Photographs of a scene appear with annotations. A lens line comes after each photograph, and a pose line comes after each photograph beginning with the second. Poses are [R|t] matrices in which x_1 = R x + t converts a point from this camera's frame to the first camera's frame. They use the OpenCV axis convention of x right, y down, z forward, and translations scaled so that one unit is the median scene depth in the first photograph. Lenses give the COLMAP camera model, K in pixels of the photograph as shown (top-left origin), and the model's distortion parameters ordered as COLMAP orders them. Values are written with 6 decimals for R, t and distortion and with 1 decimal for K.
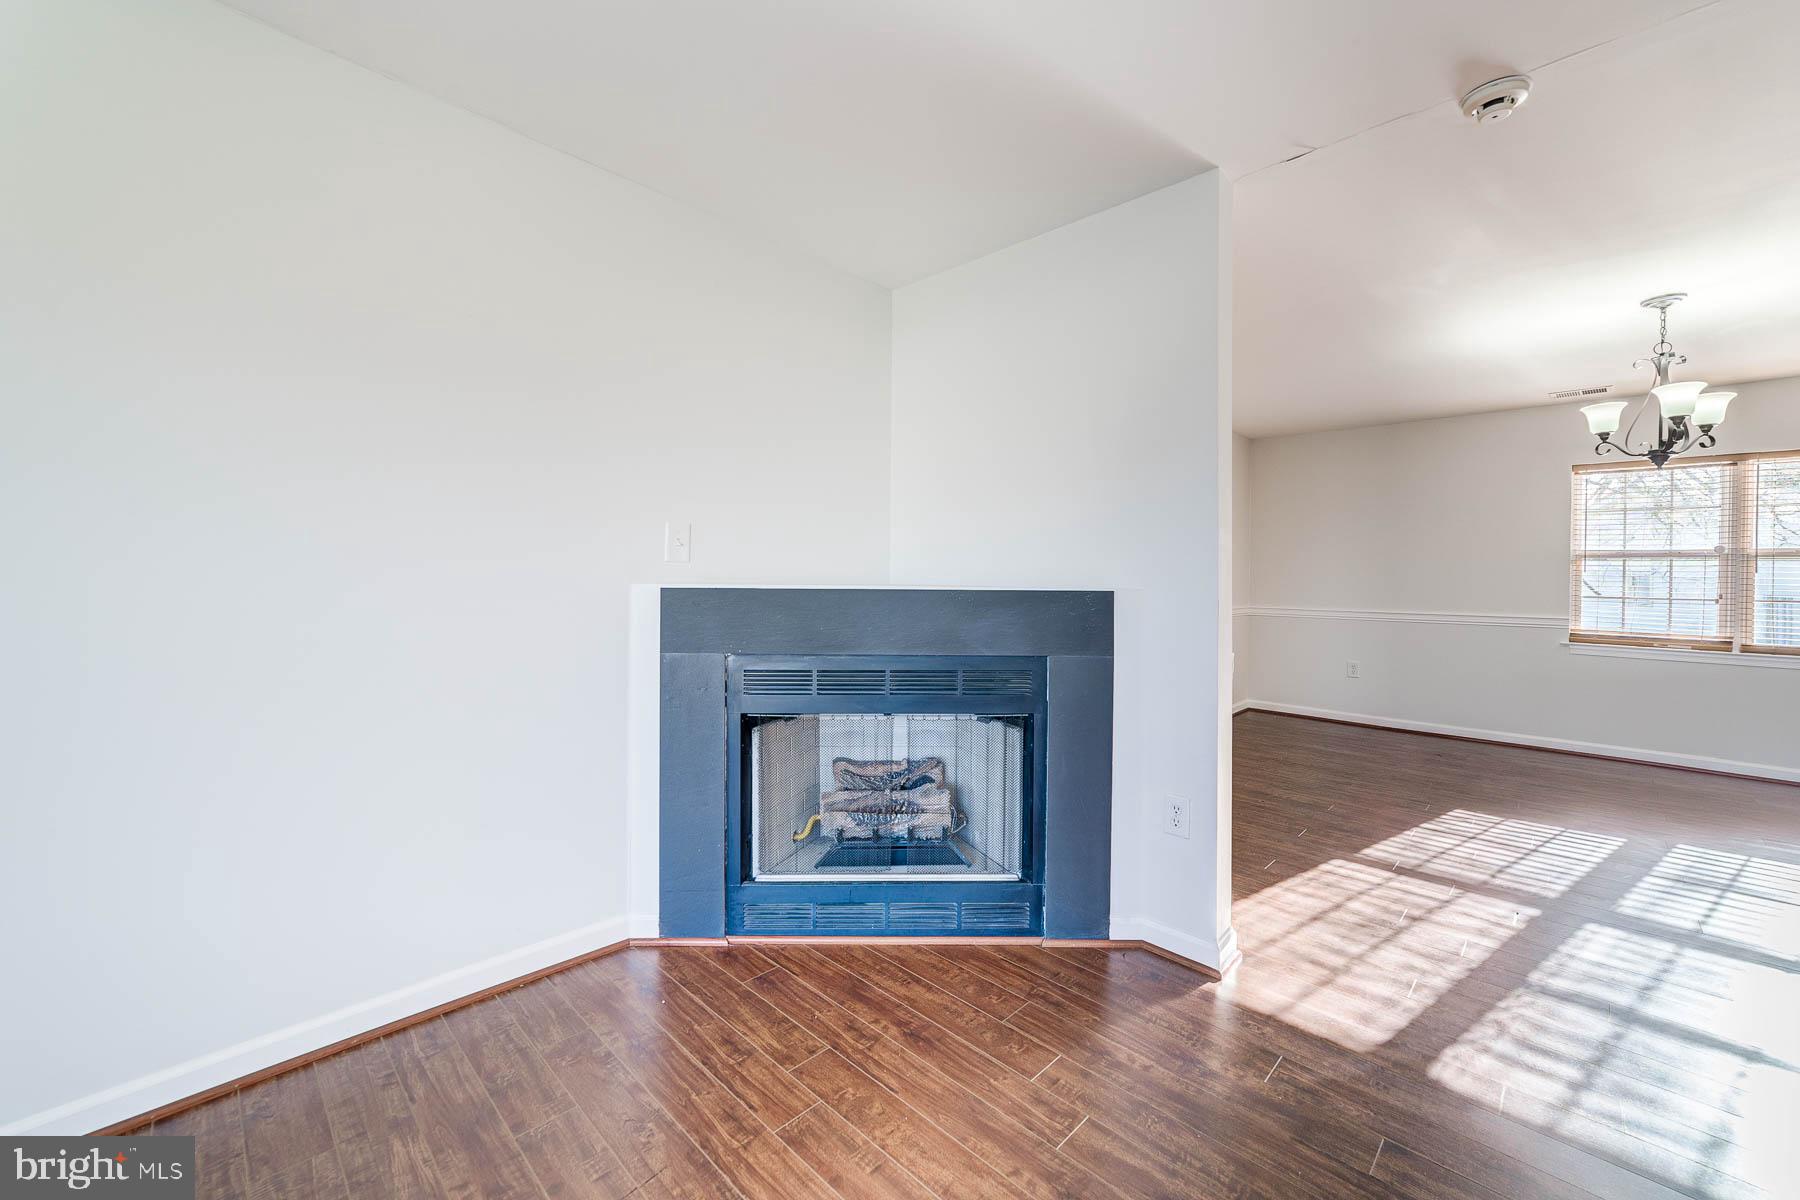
lens RADIAL K [[695.0, 0, 895.7], [0, 695.0, 595.4], [0, 0, 1]] dist [-0.000142, 0.000048]
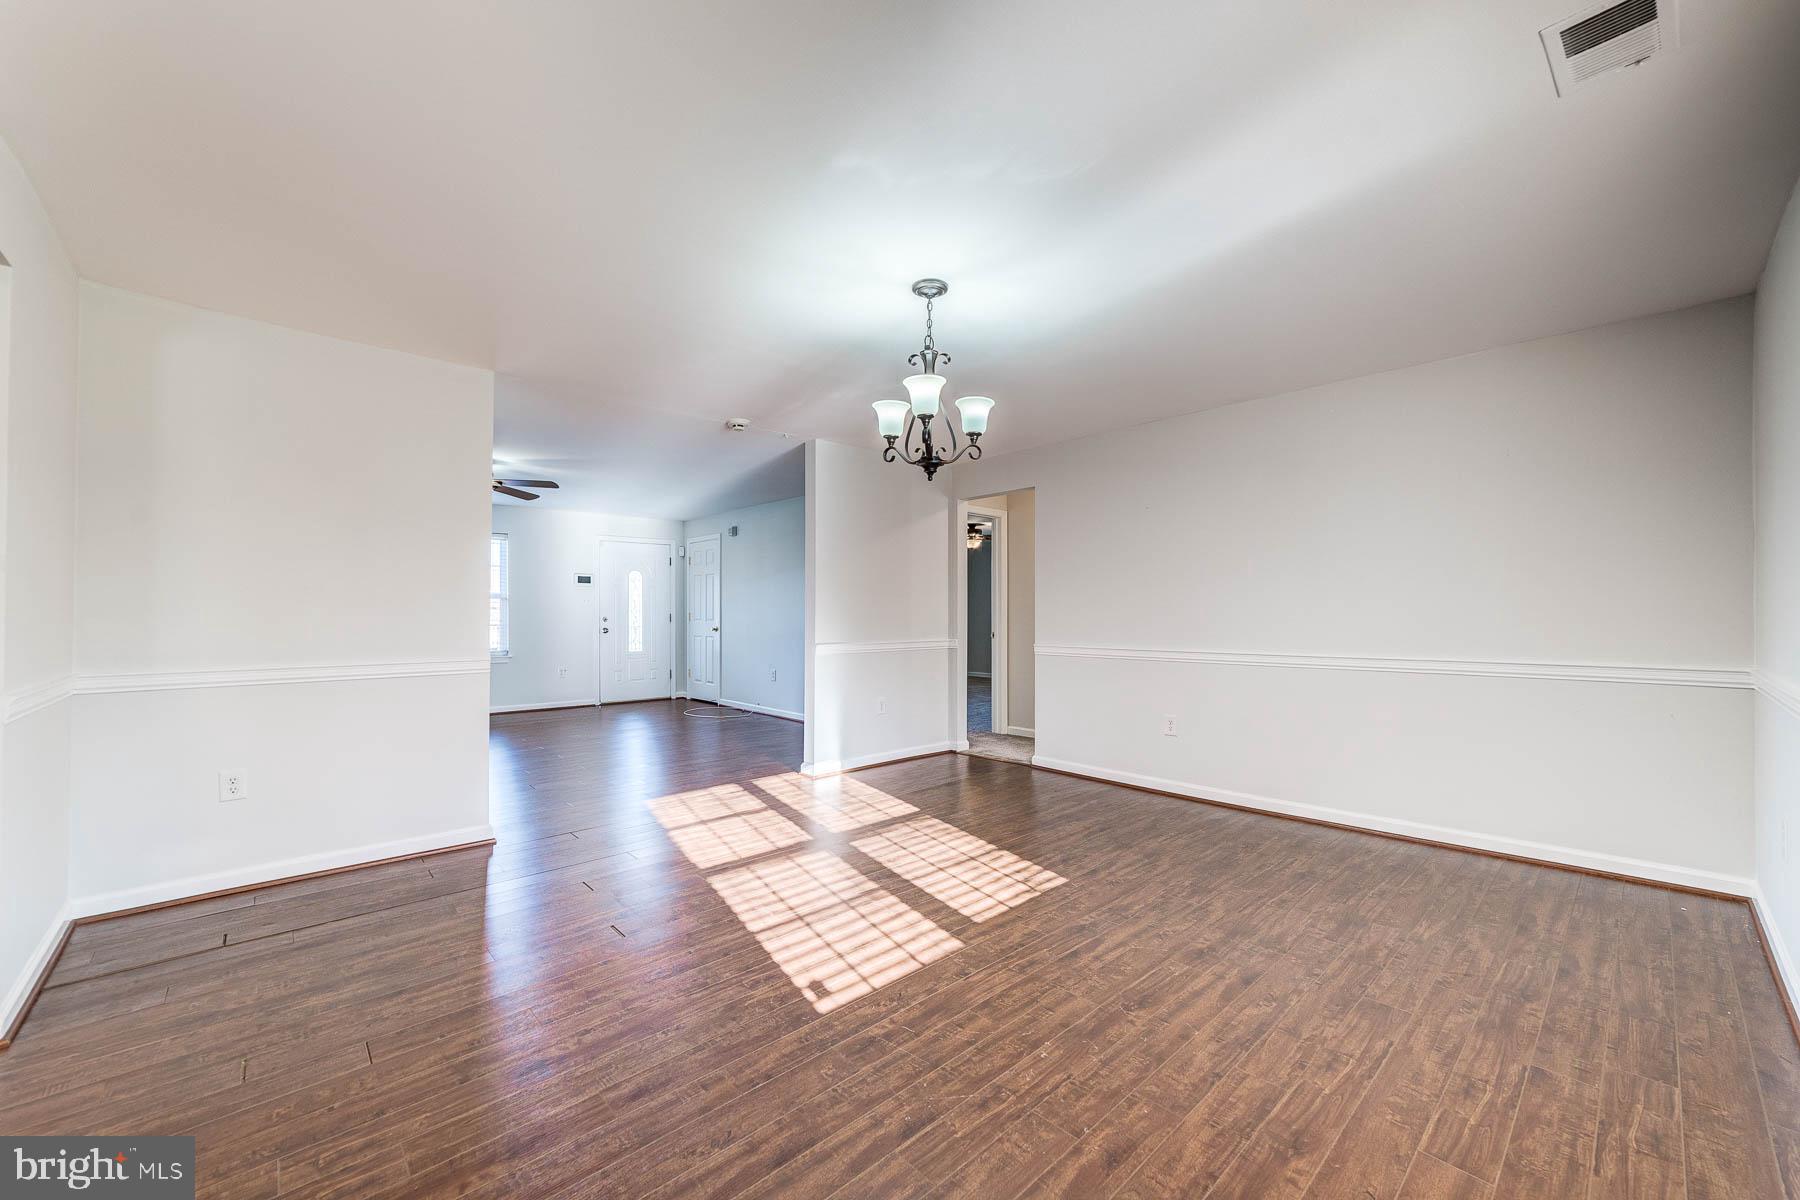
lens RADIAL K [[695.0, 0, 896.0], [0, 695.0, 605.7], [0, 0, 1]] dist [-0.000142, 0.000048]
pose [[-0.041089, -0.013644, -0.999062, 1.987831], [-0.025229, 0.999602, -0.012614, -0.009067], [0.998837, 0.024687, -0.041417, 0.979212]]
